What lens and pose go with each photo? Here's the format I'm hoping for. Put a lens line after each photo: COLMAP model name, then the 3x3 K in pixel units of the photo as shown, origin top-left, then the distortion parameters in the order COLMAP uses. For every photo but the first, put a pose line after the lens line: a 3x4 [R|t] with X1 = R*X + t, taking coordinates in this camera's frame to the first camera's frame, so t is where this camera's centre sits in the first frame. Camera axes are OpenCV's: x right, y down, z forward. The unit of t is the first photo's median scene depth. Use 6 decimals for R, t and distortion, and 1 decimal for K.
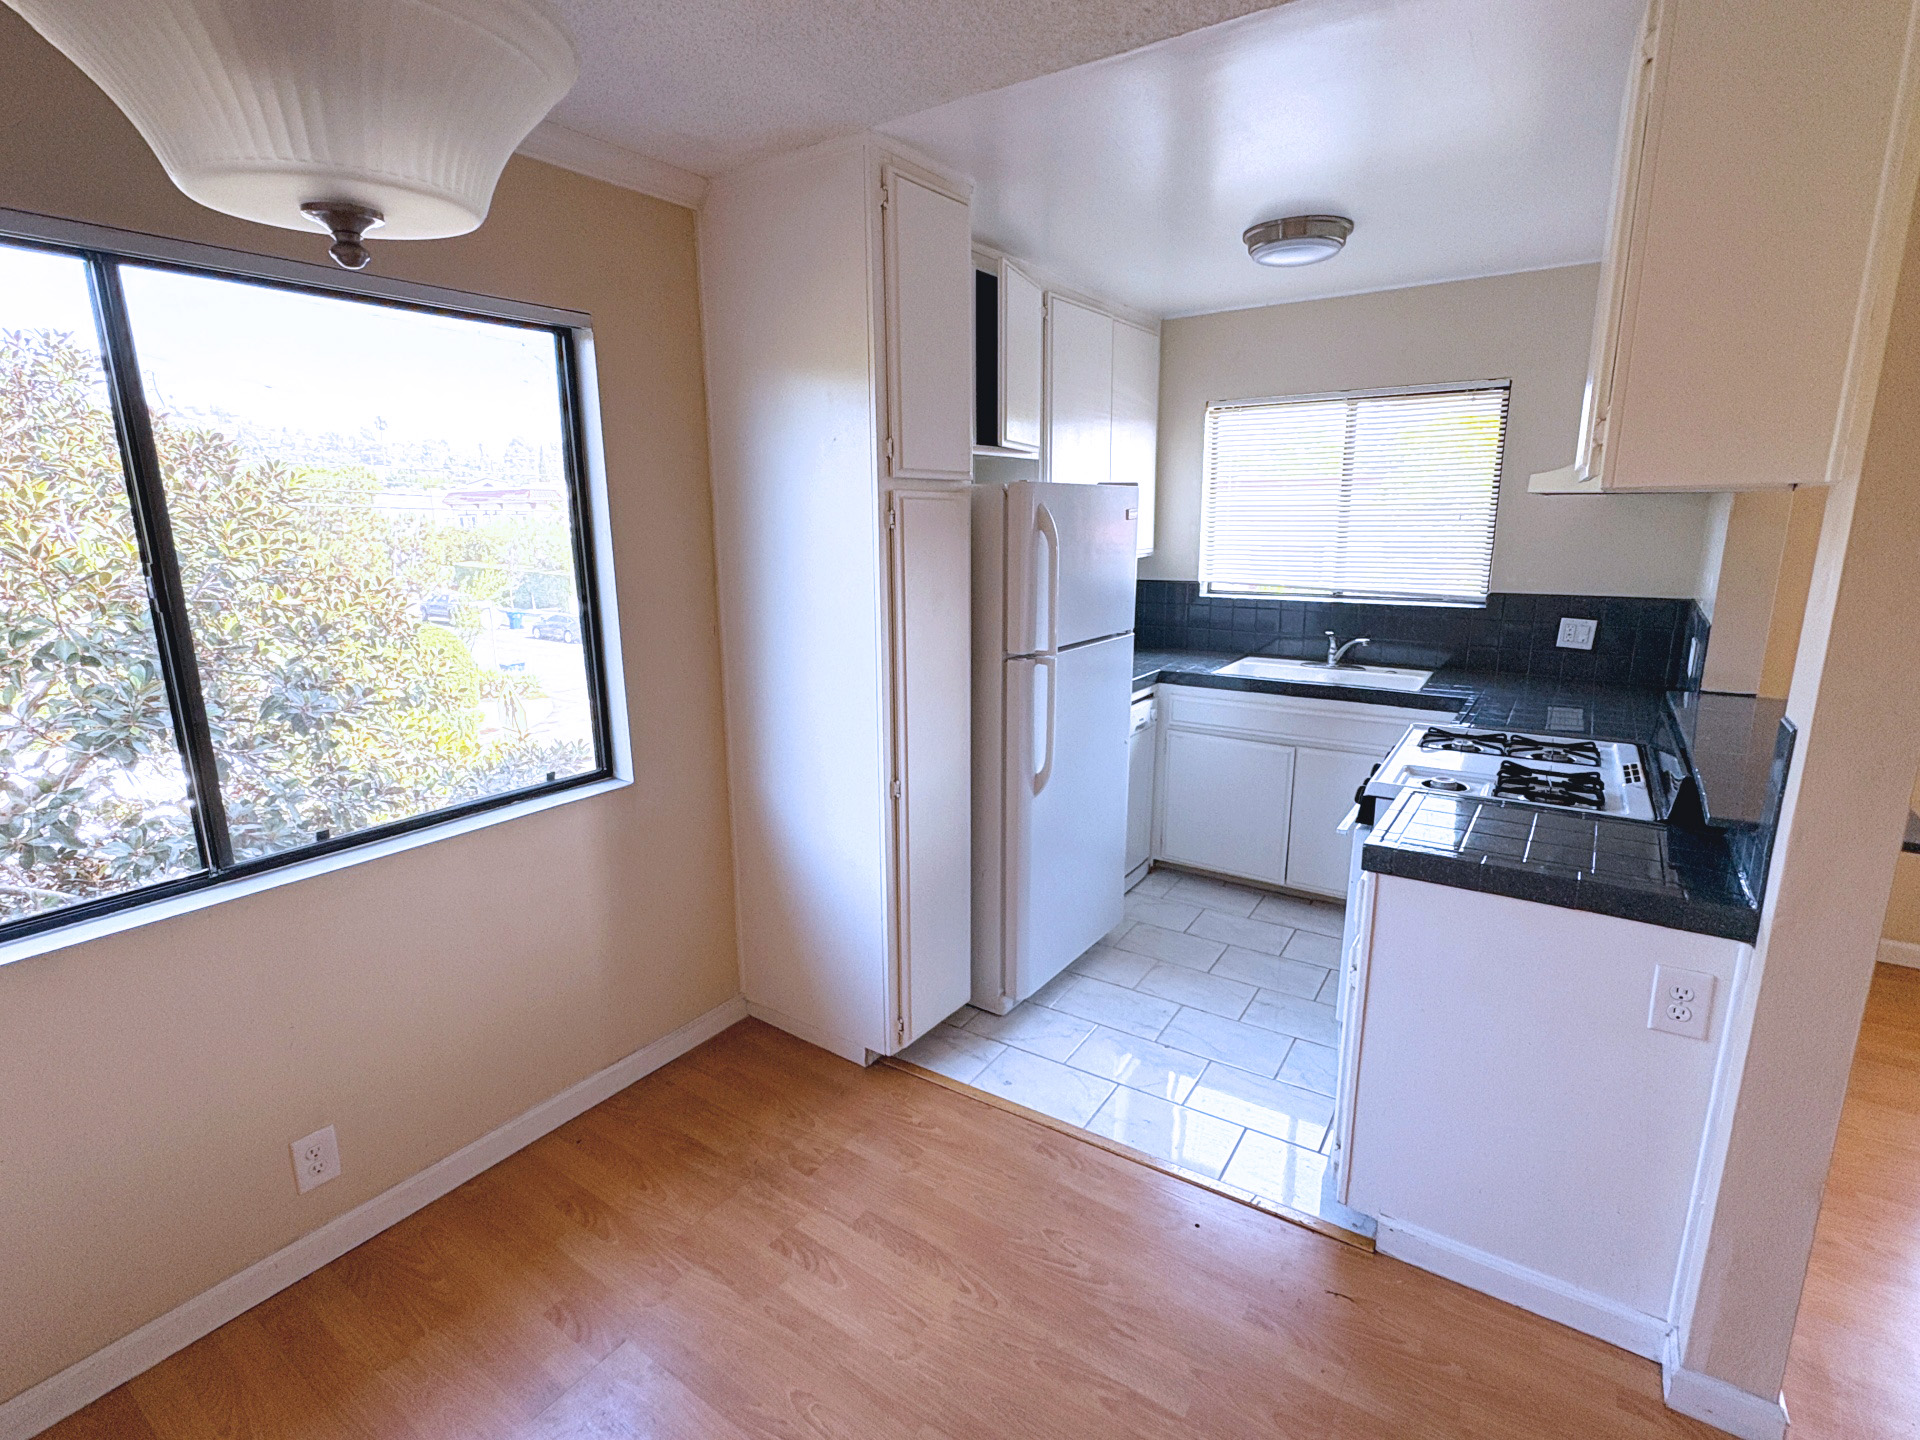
lens RADIAL K [[926.8, 0, 961.3], [0, 926.8, 720.8], [0, 0, 1]] dist [0.000730, 0.000921]
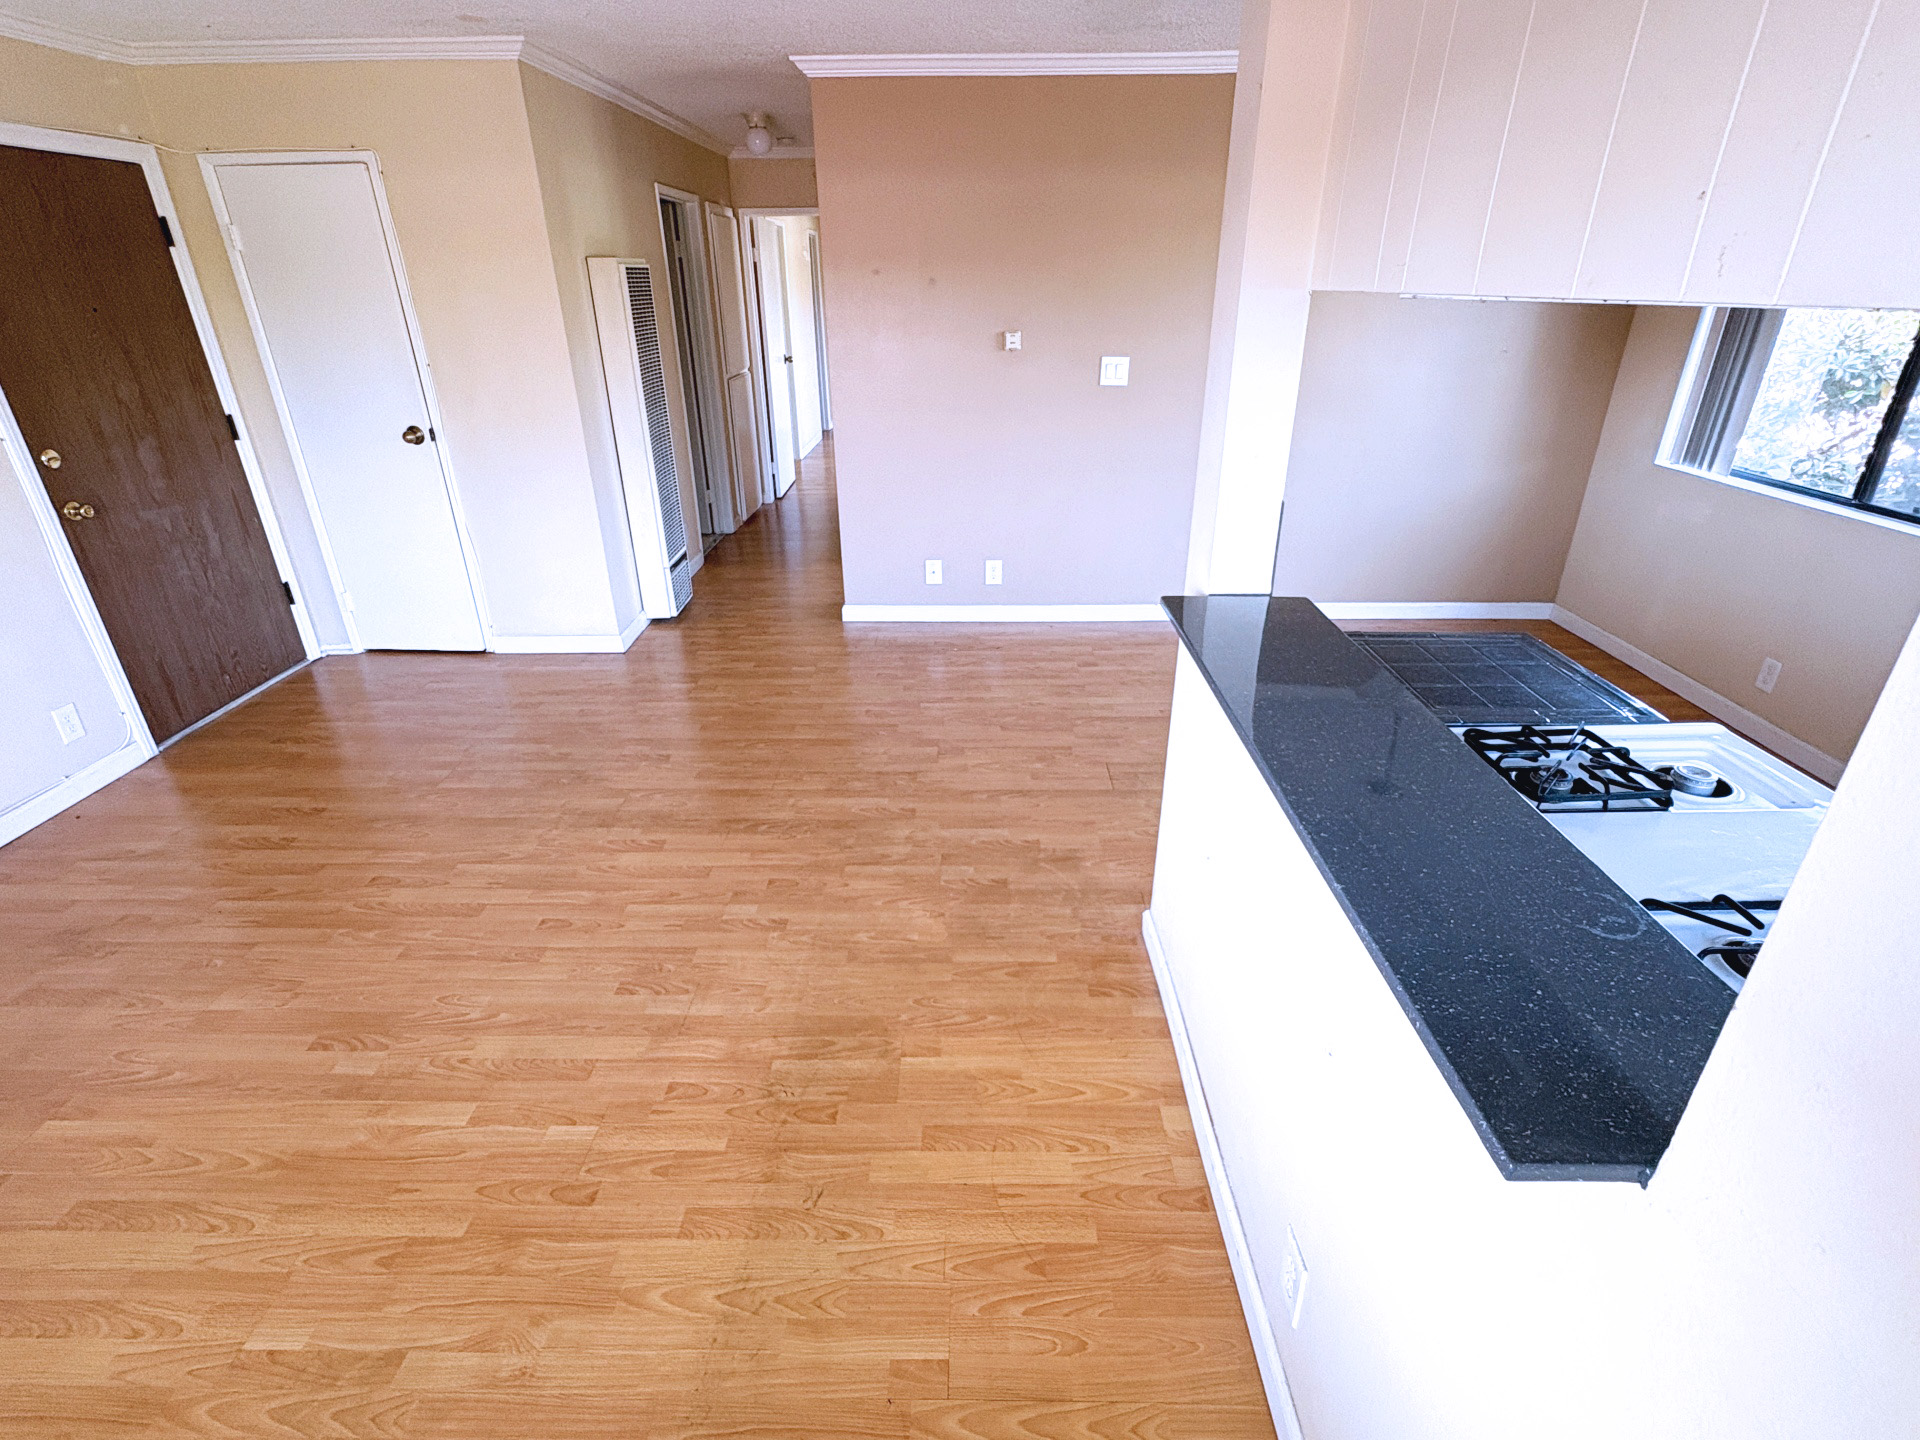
lens RADIAL K [[926.8, 0, 951.5], [0, 926.8, 725.7], [0, 0, 1]] dist [0.000730, 0.000921]
pose [[-0.832517, 0.257609, -0.490462, 1.202904], [-0.100179, 0.800714, 0.590611, -0.272350], [0.544867, 0.540828, -0.640801, 1.077744]]
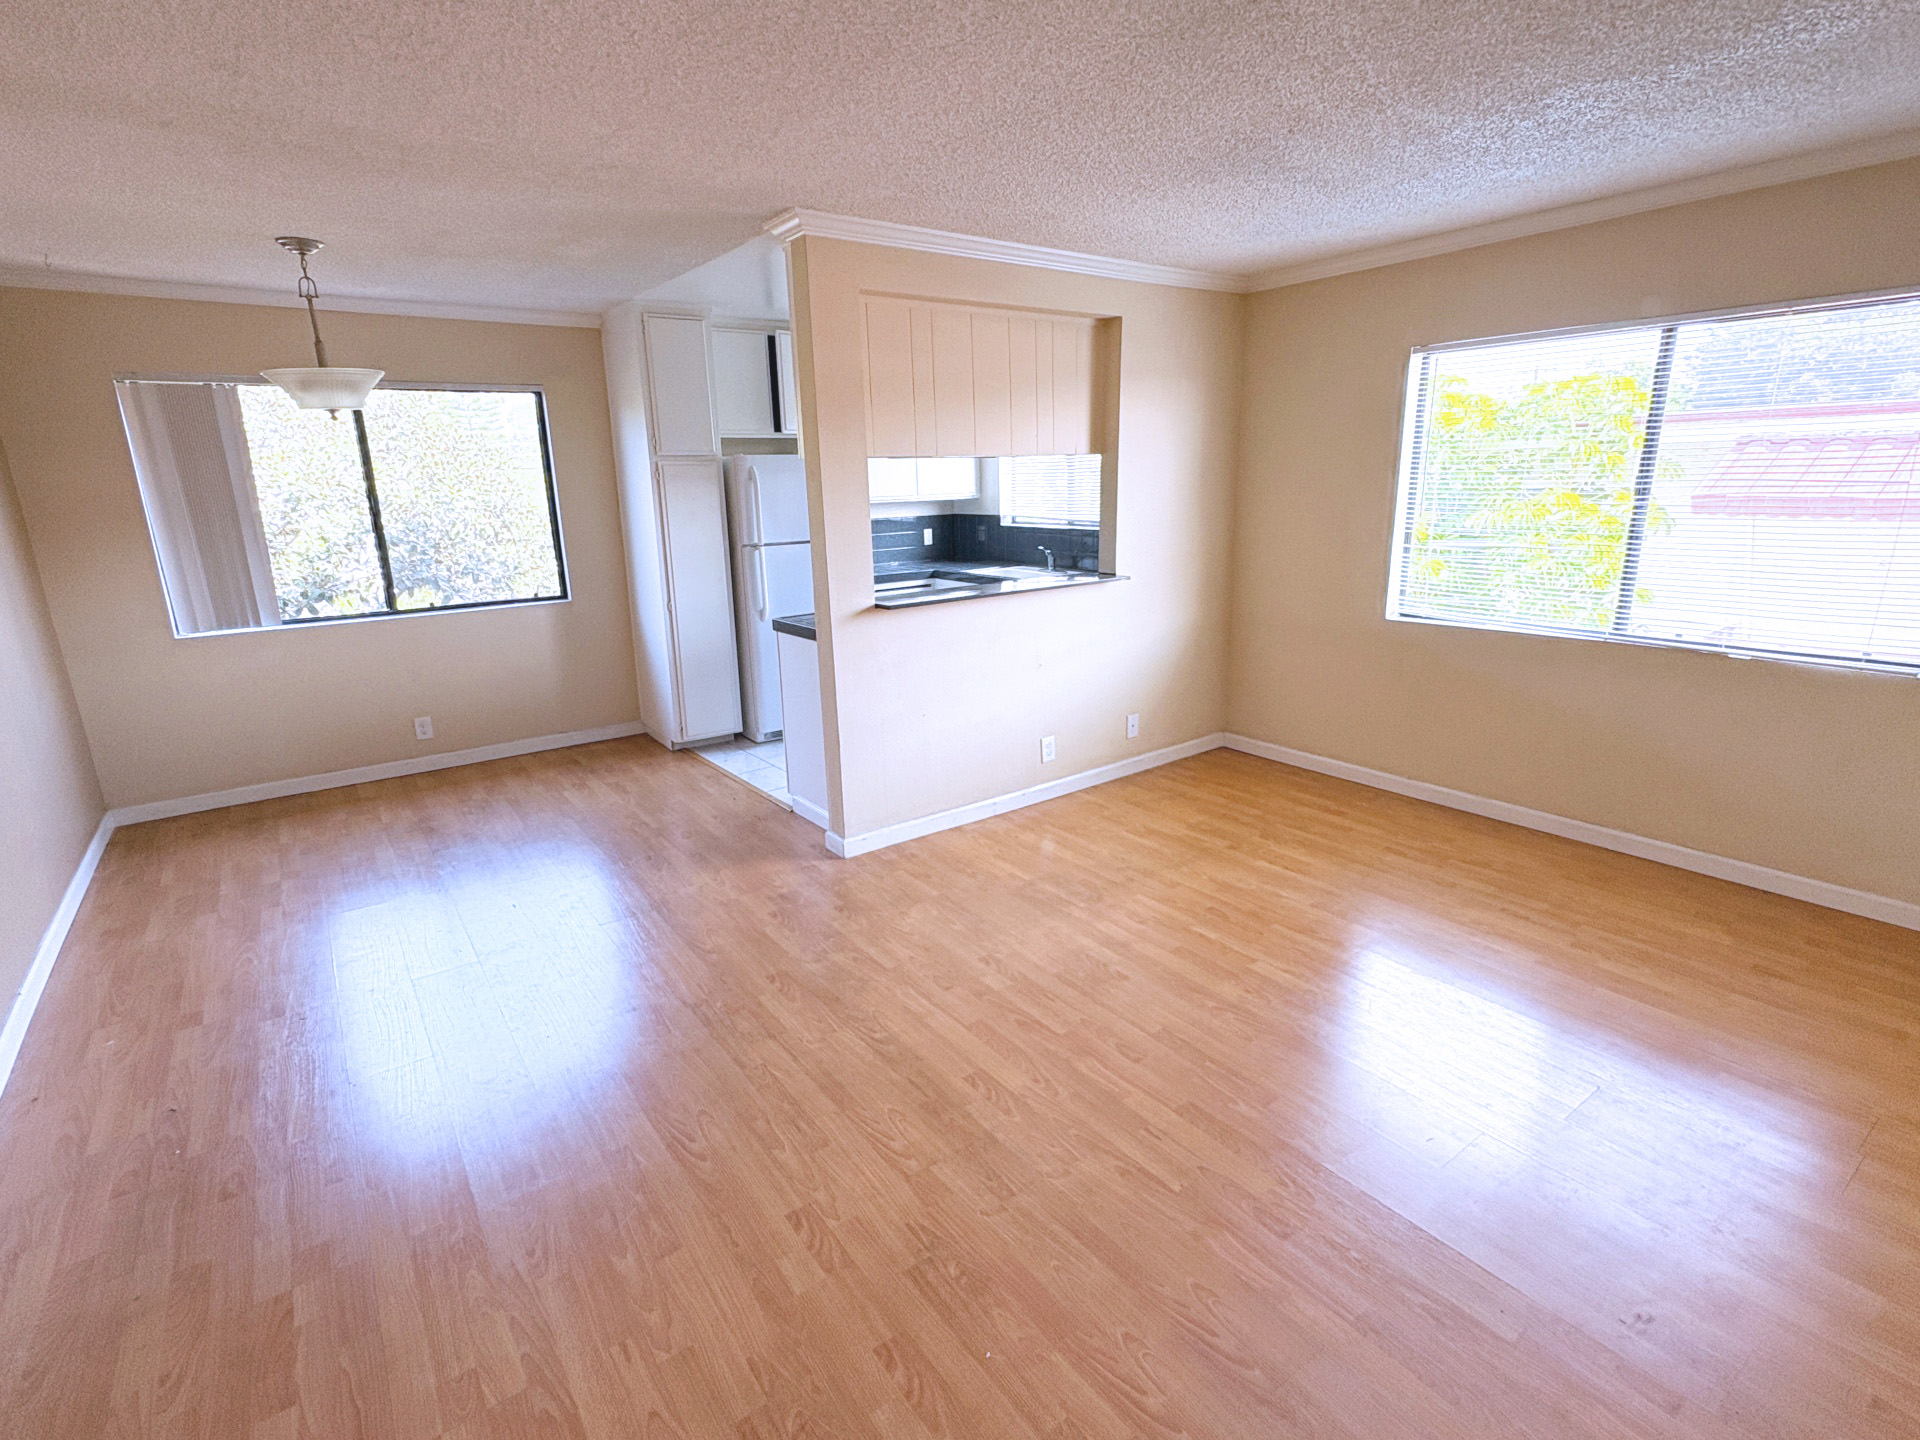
lens RADIAL K [[926.8, 0, 954.3], [0, 926.8, 718.4], [0, 0, 1]] dist [0.000730, 0.000921]
pose [[0.943681, 0.074303, -0.322404, 1.239856], [-0.059383, 0.996670, 0.055885, 0.170937], [0.325483, -0.033593, 0.944951, -0.778000]]
